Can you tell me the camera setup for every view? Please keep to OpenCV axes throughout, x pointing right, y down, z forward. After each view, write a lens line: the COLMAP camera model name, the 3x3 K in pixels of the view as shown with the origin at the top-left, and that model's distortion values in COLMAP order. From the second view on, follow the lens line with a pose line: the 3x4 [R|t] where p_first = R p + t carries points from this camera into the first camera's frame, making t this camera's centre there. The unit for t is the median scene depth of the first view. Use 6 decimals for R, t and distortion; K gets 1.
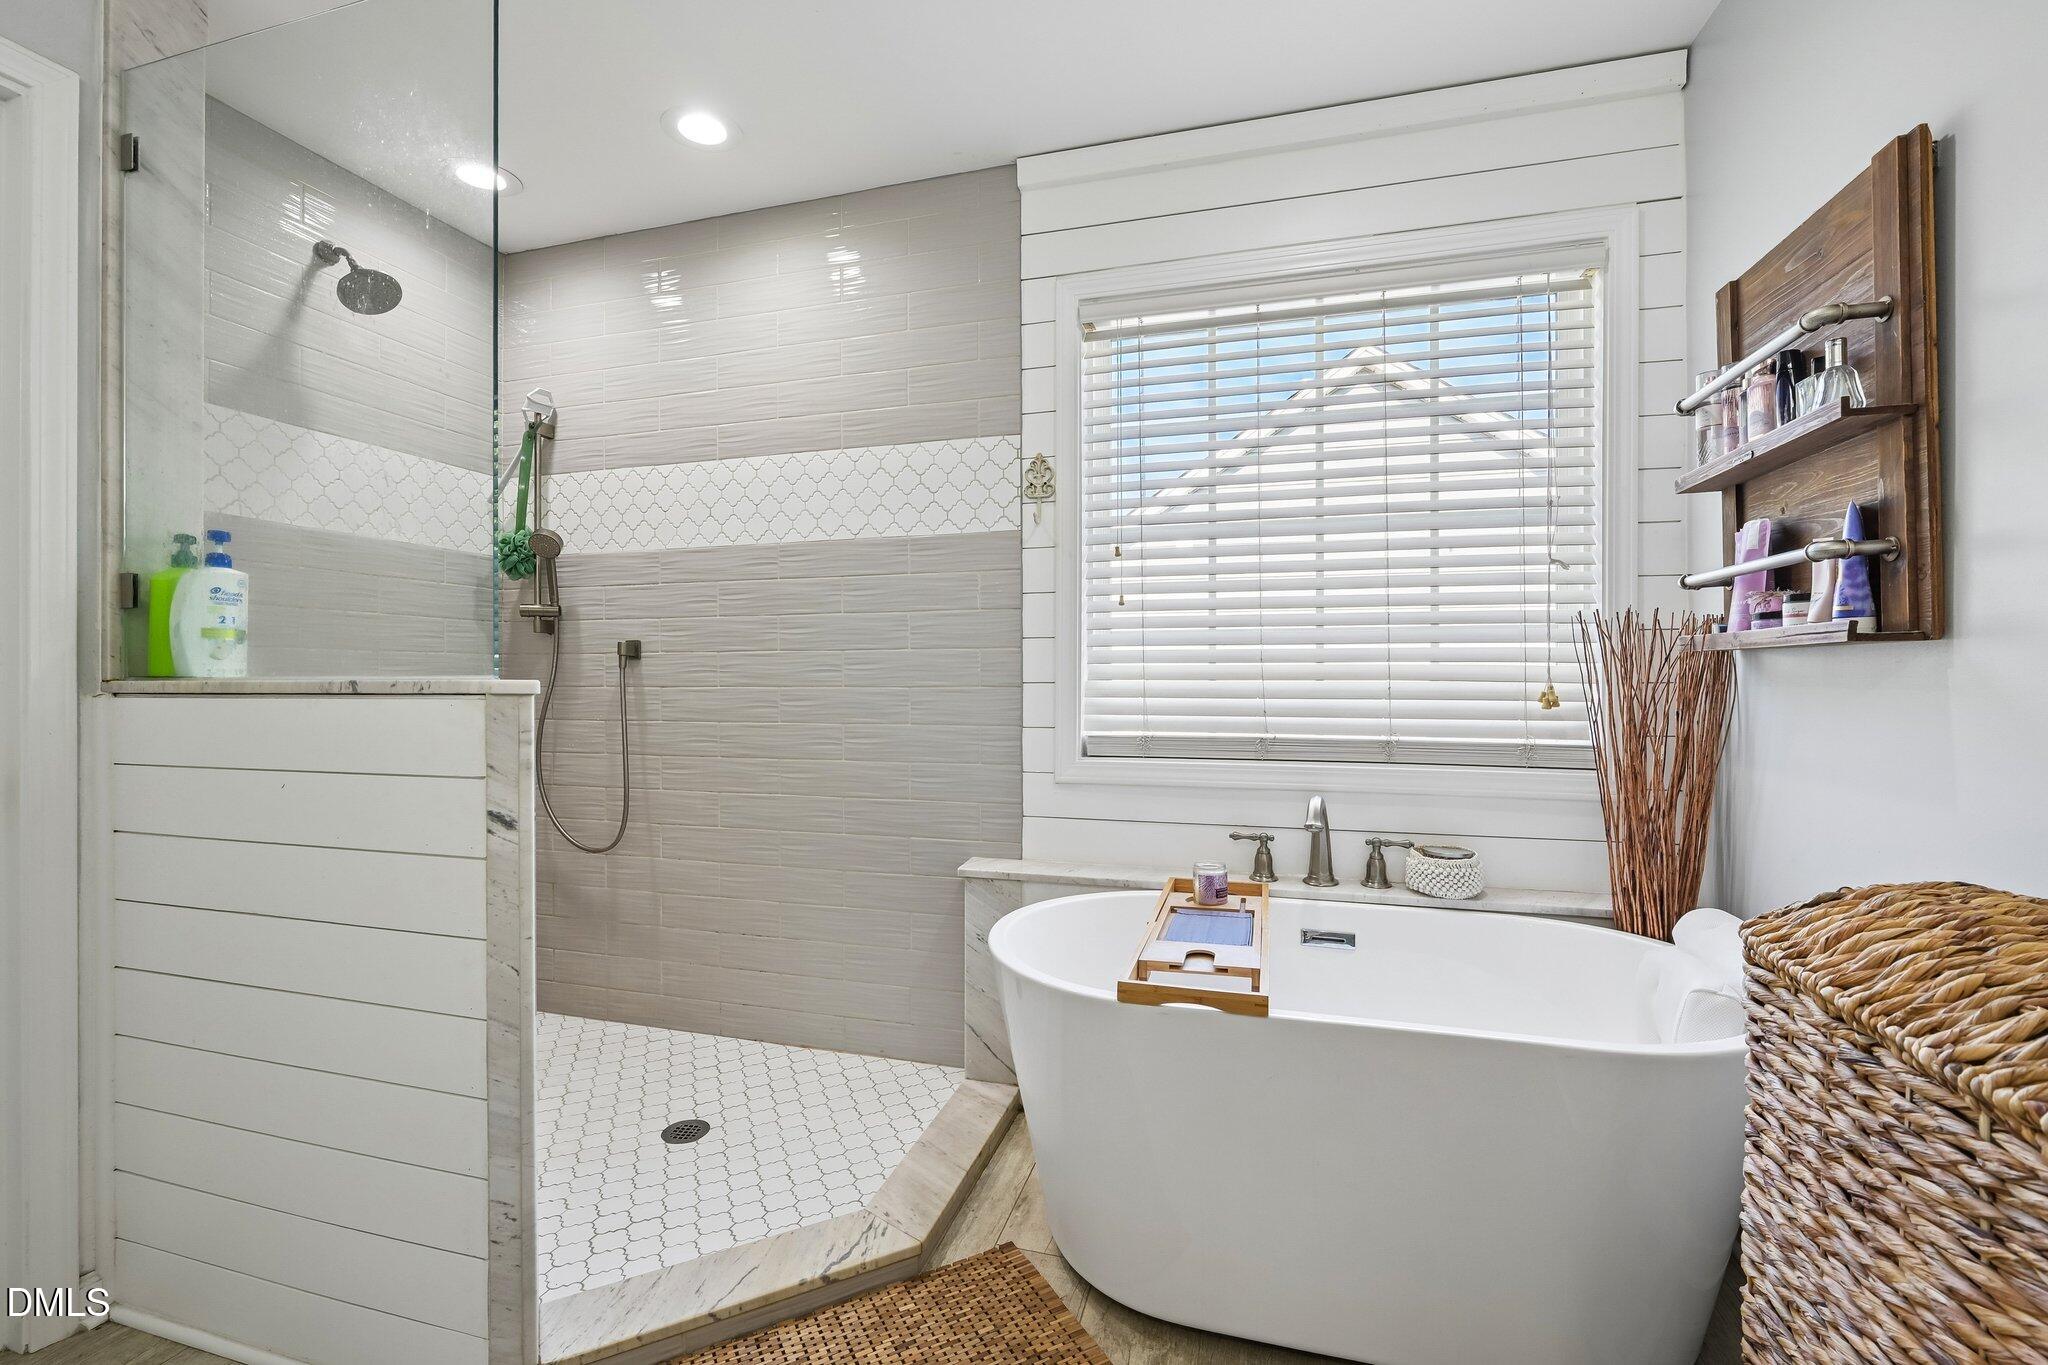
lens RADIAL K [[881.6, 0, 1024.4], [0, 881.6, 674.9], [0, 0, 1]] dist [-0.001542, -0.000235]
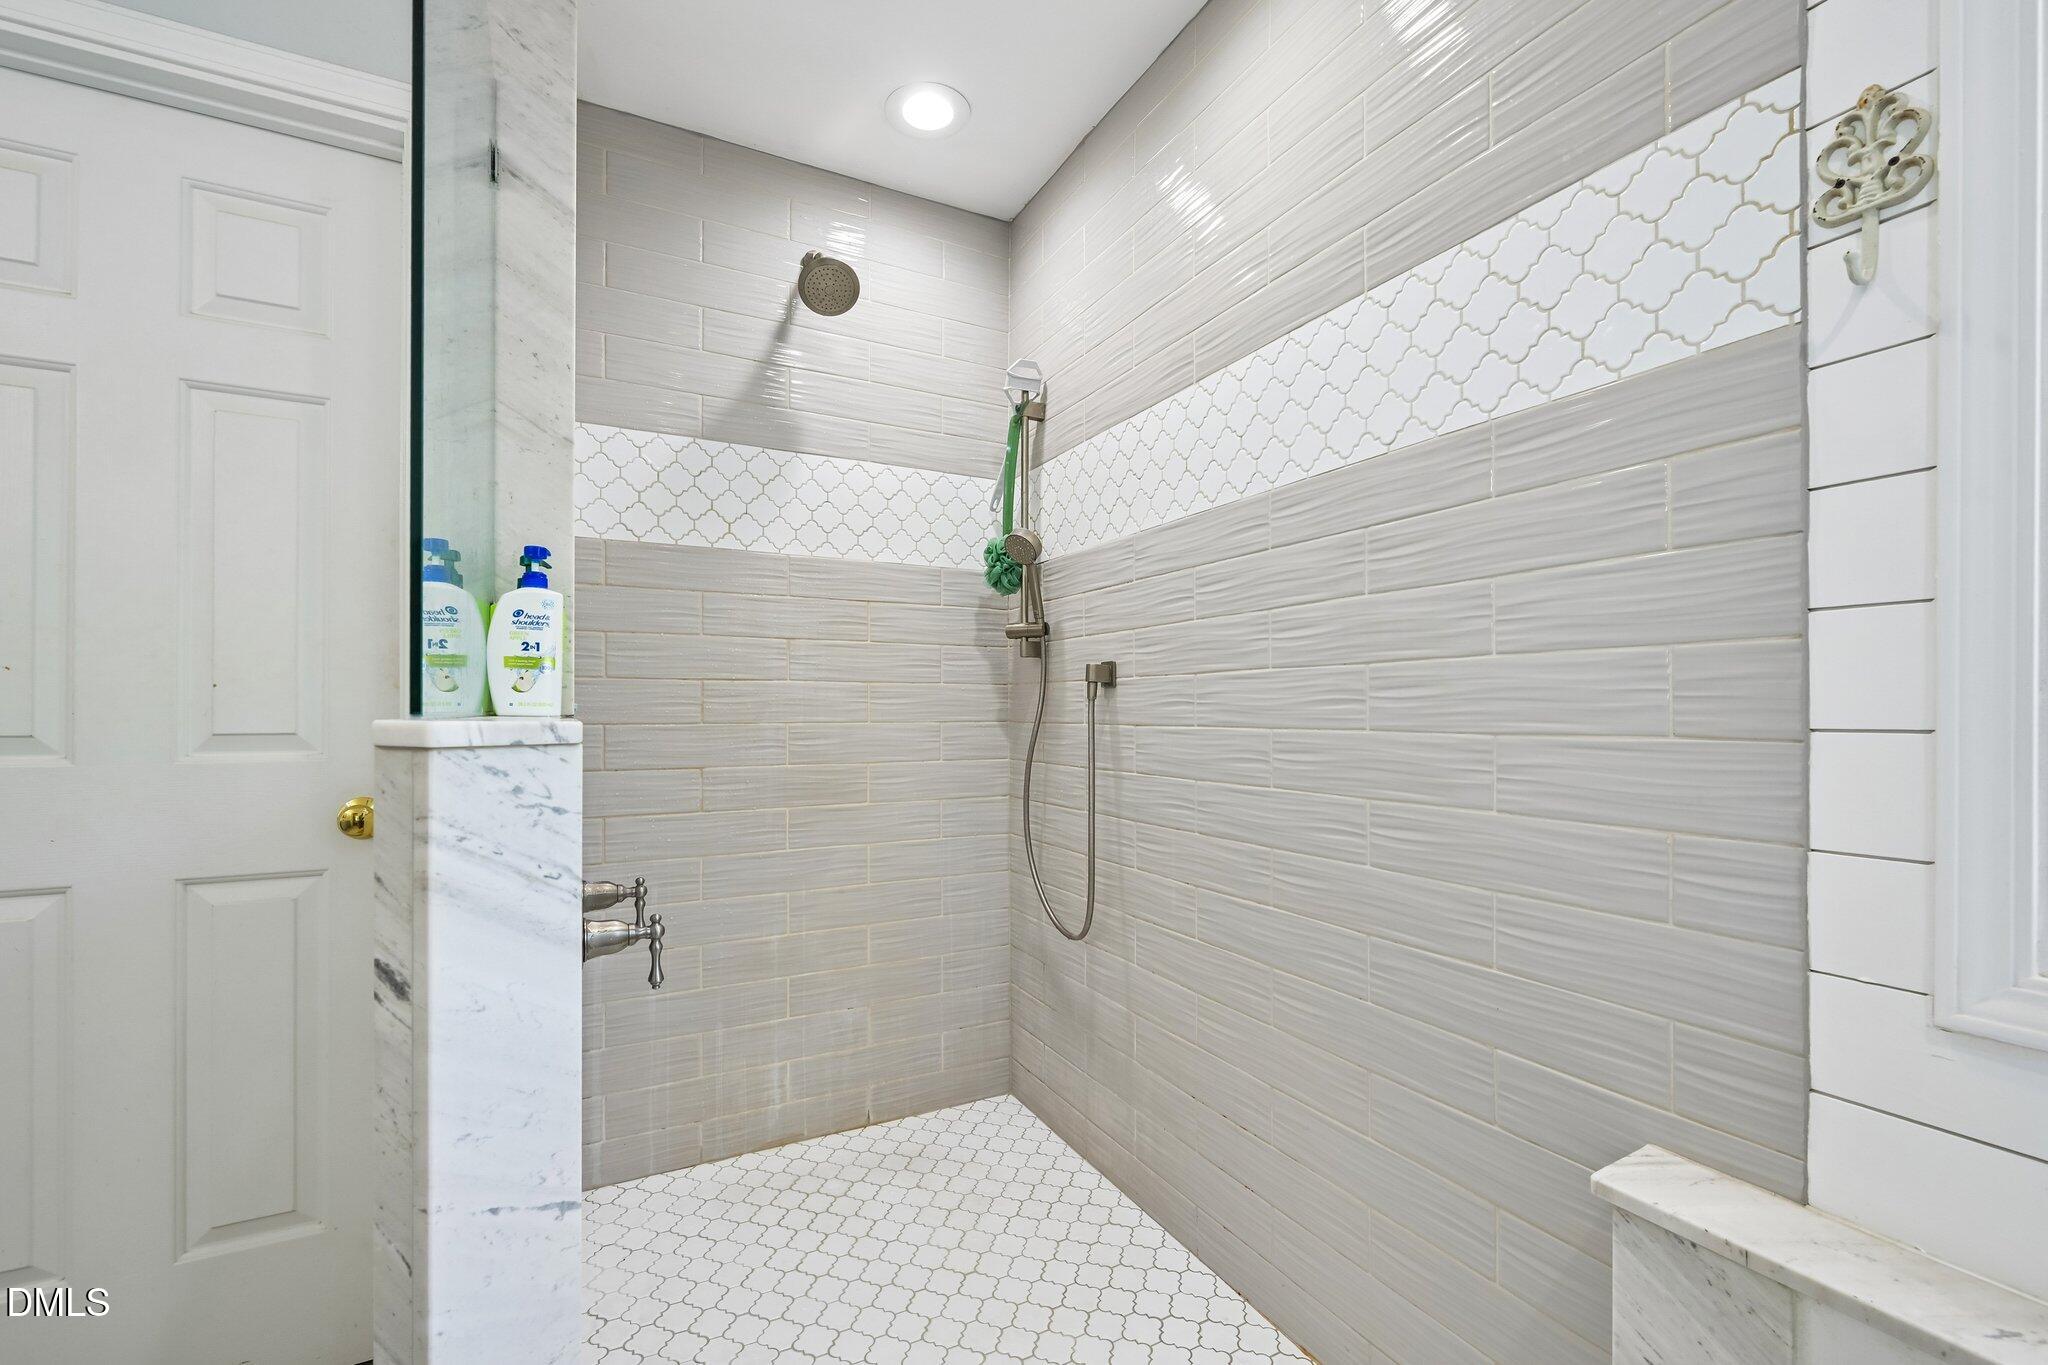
lens RADIAL K [[854.2, 0, 1020.4], [0, 854.2, 706.1], [0, 0, 1]] dist [-0.002471, 0.000173]
pose [[0.687533, -0.001478, -0.726152, 0.028727], [0.001052, 0.999999, -0.001039, -0.001177], [0.726152, -0.000049, 0.687534, 0.489273]]
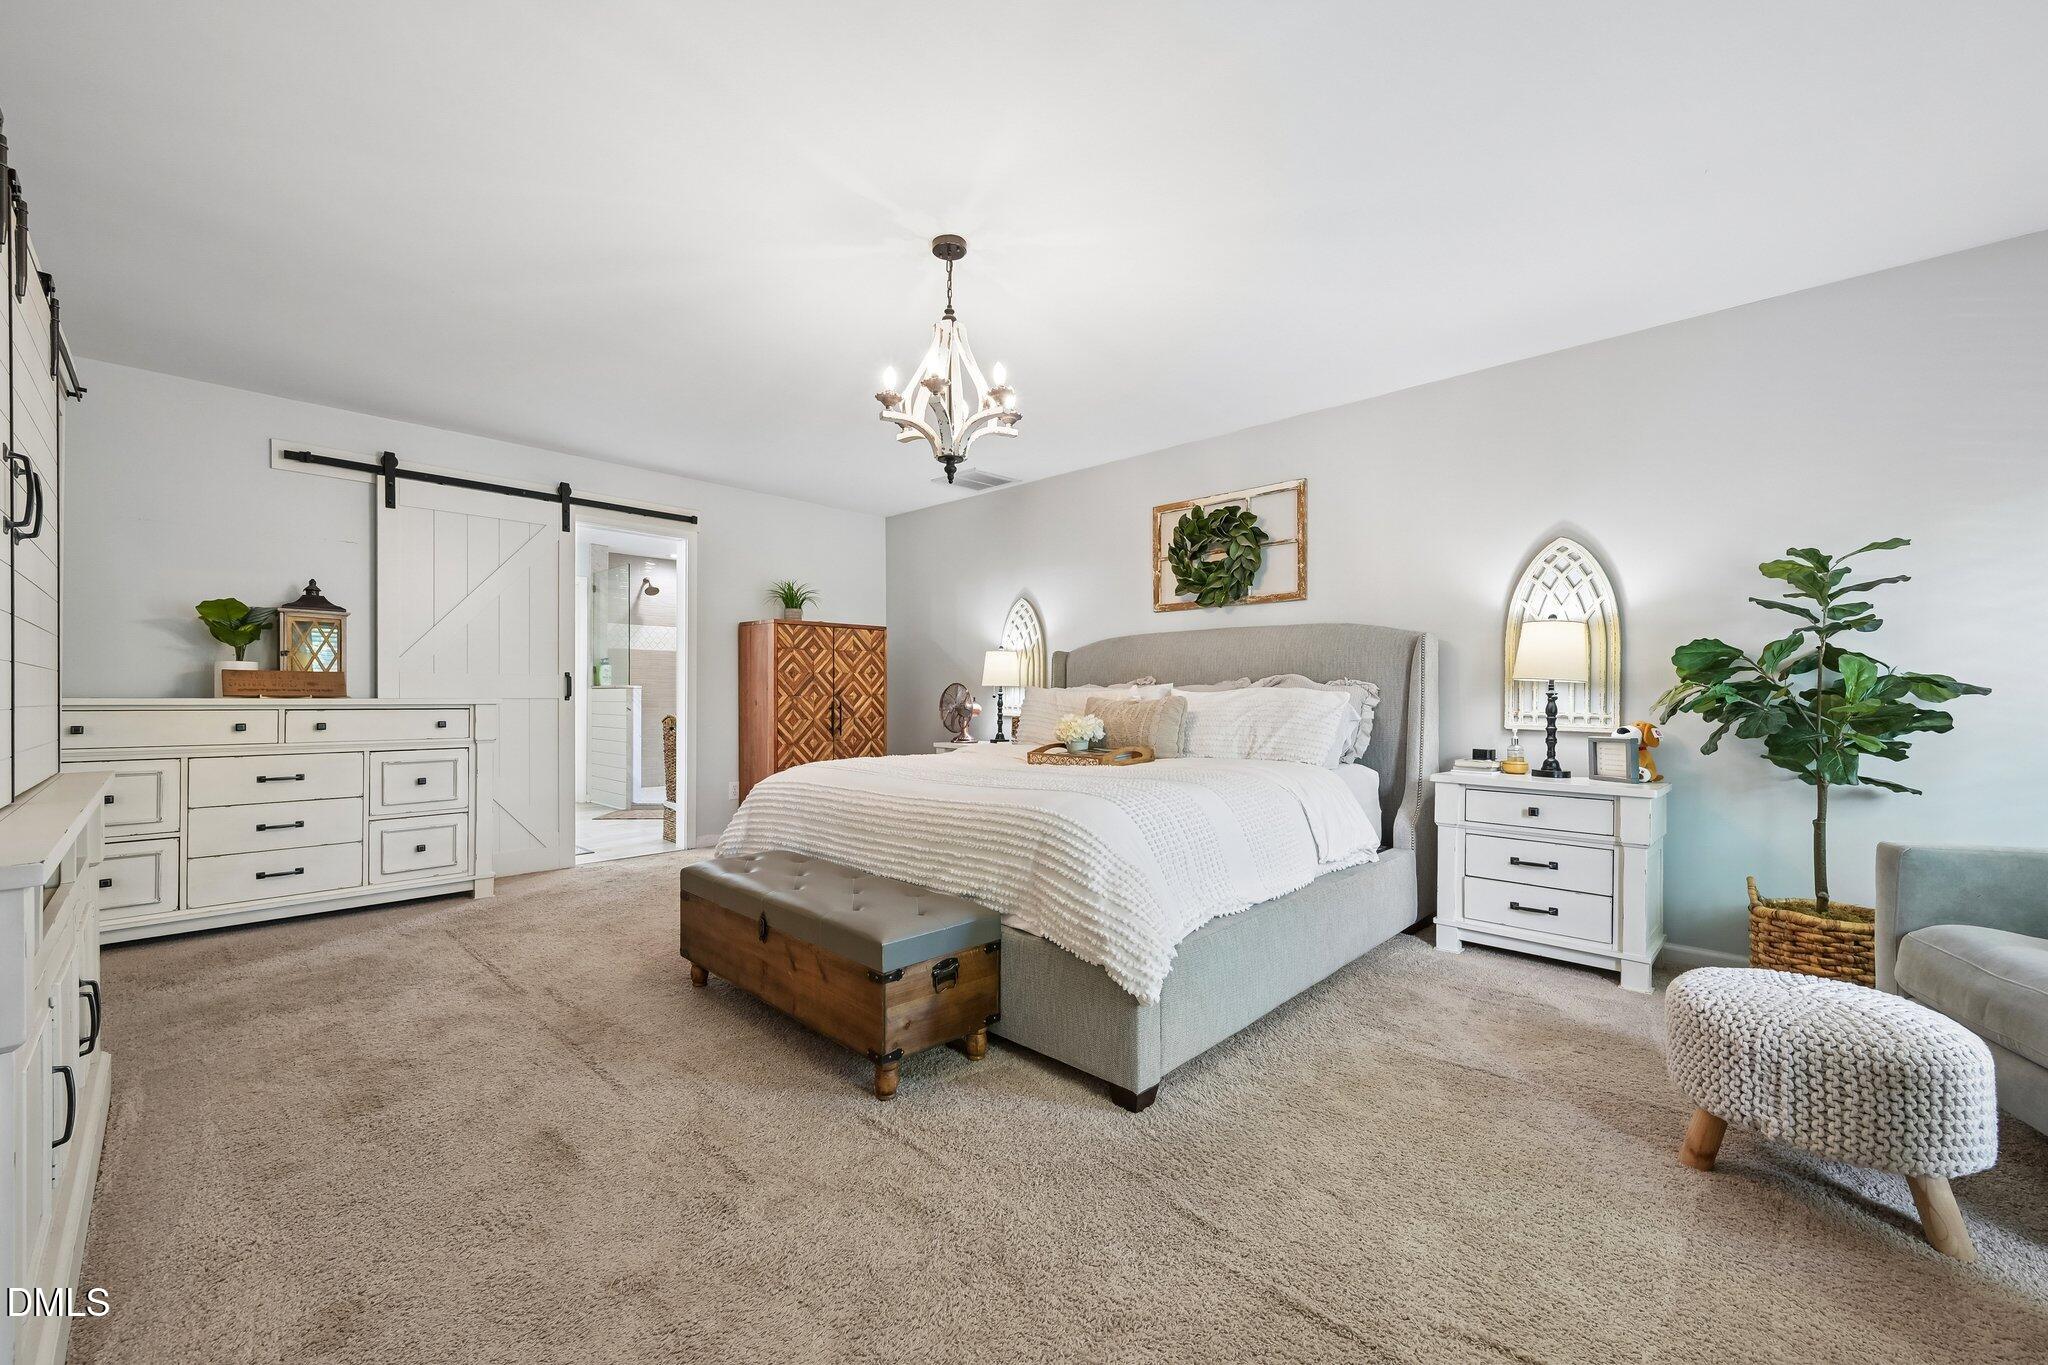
lens RADIAL K [[815.5, 0, 1024.0], [0, 815.5, 682.5], [0, 0, 1]] dist [0.000253, -0.000186]
pose [[0.887177, -0.005864, -0.461392, 2.250685], [0.001377, 0.999948, -0.010062, 0.022905], [0.461427, 0.008292, 0.887139, -1.379207]]
